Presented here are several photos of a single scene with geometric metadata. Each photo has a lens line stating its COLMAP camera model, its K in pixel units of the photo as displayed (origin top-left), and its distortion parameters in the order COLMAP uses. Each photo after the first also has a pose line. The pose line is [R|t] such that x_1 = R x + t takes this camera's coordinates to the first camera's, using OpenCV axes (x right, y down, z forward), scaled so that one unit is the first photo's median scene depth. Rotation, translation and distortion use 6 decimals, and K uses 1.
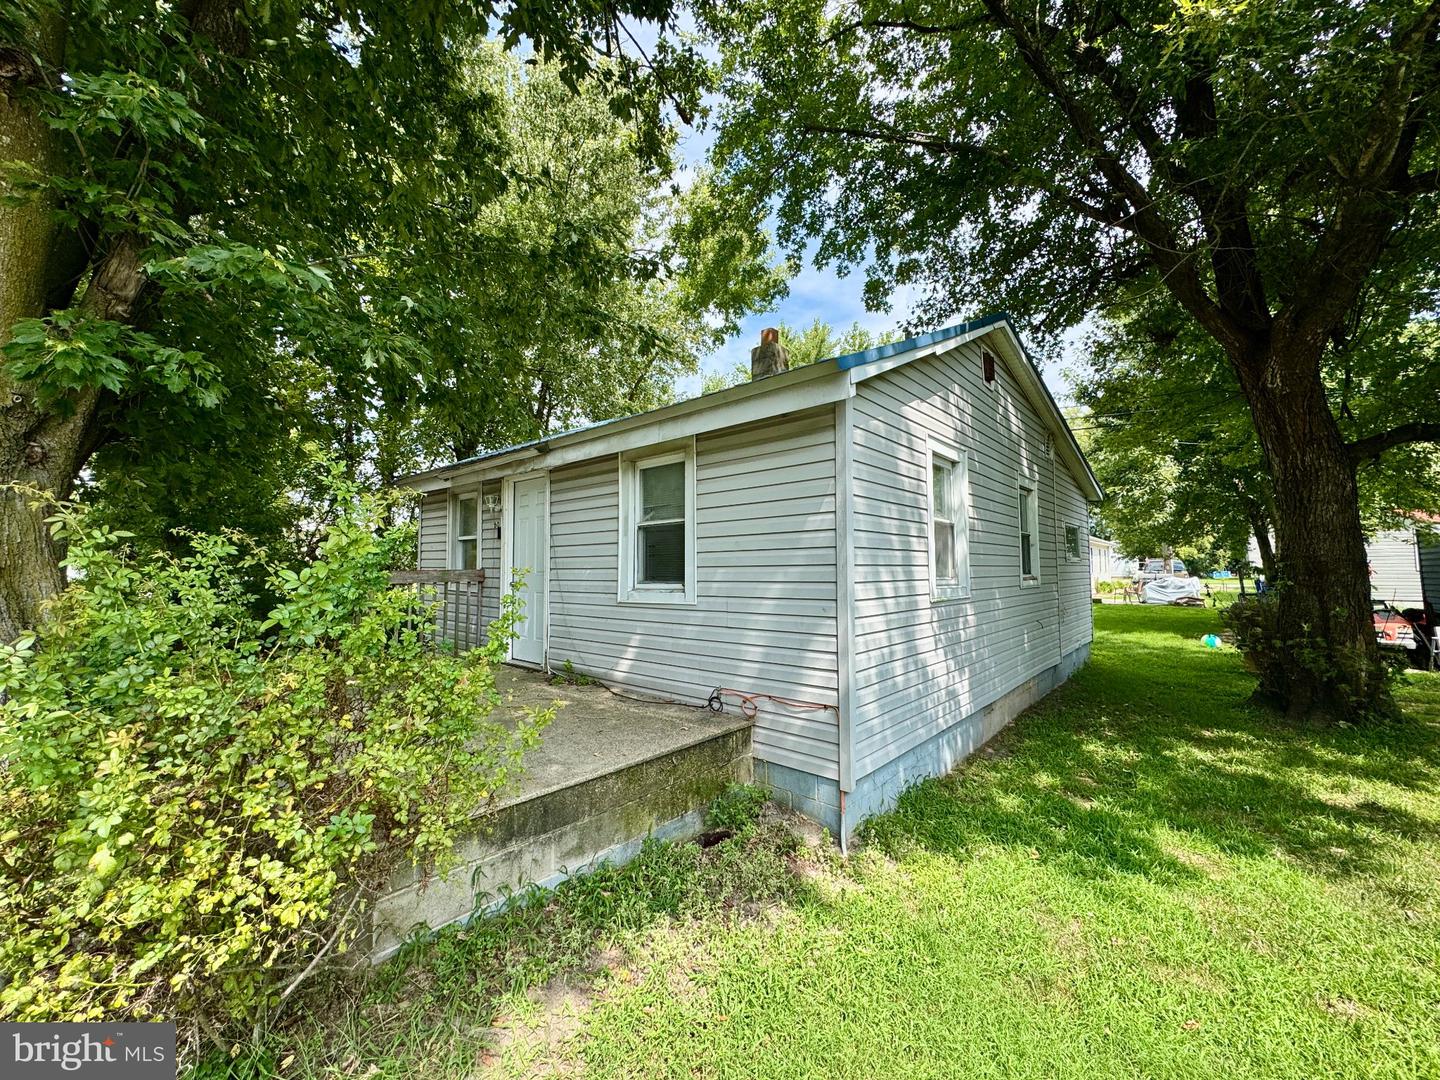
lens RADIAL K [[574.2, 0, 718.1], [0, 574.2, 540.1], [0, 0, 1]] dist [-0.002119, -0.000197]
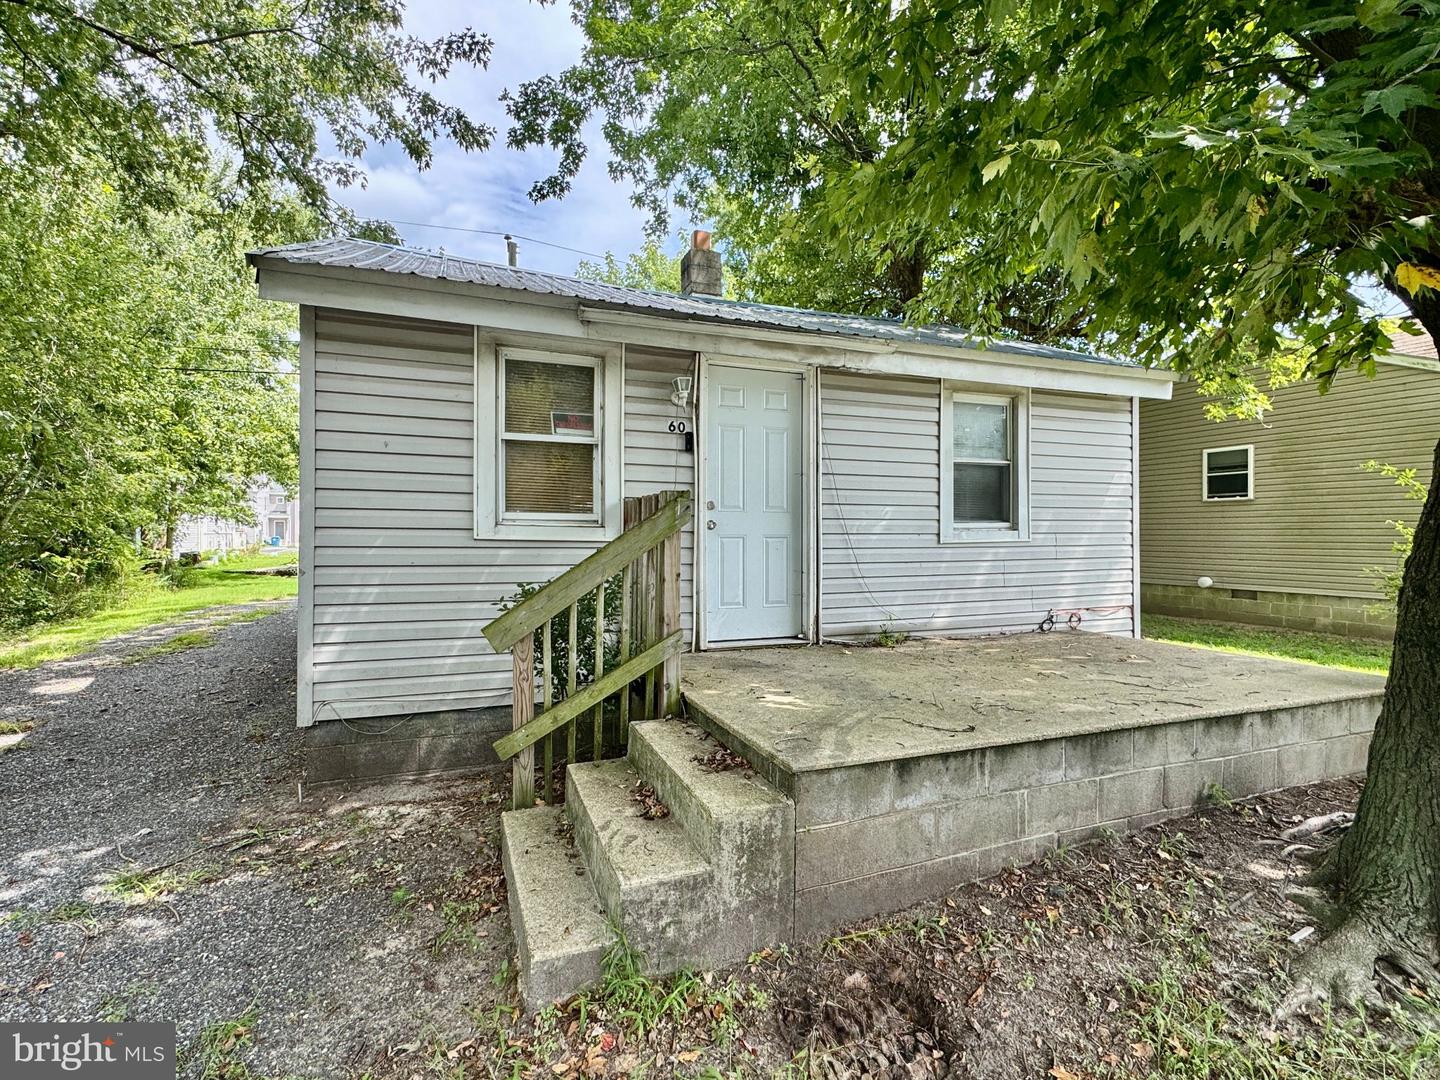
lens RADIAL K [[722.7, 0, 720.0], [0, 722.7, 540.0], [0, 0, 1]] dist [-0.021918, 0.025584]
pose [[0.439429, -0.004882, 0.898264, -1.353132], [-0.051093, 0.998231, 0.030419, 0.085561], [-0.896823, -0.059262, 0.438402, 0.808736]]
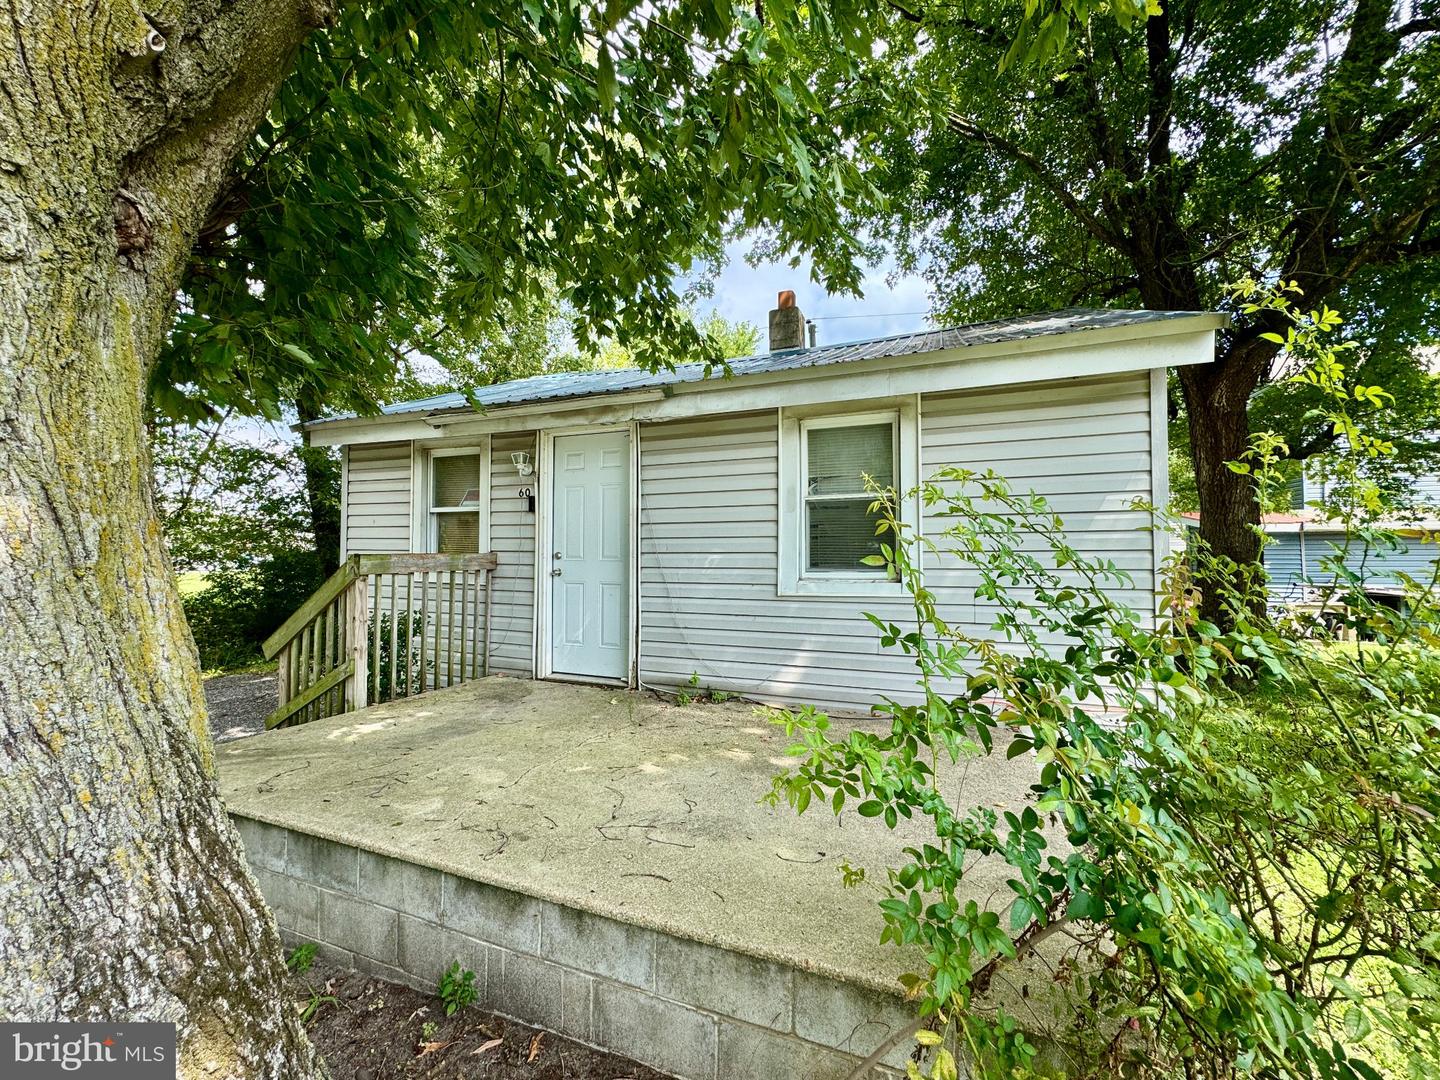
lens RADIAL K [[574.2, 0, 718.1], [0, 574.2, 540.1], [0, 0, 1]] dist [-0.002119, -0.000197]
pose [[0.938392, 0.018916, 0.345054, -0.526768], [-0.025266, 0.999584, 0.013915, 0.022703], [-0.344648, -0.021776, 0.938480, 0.285472]]
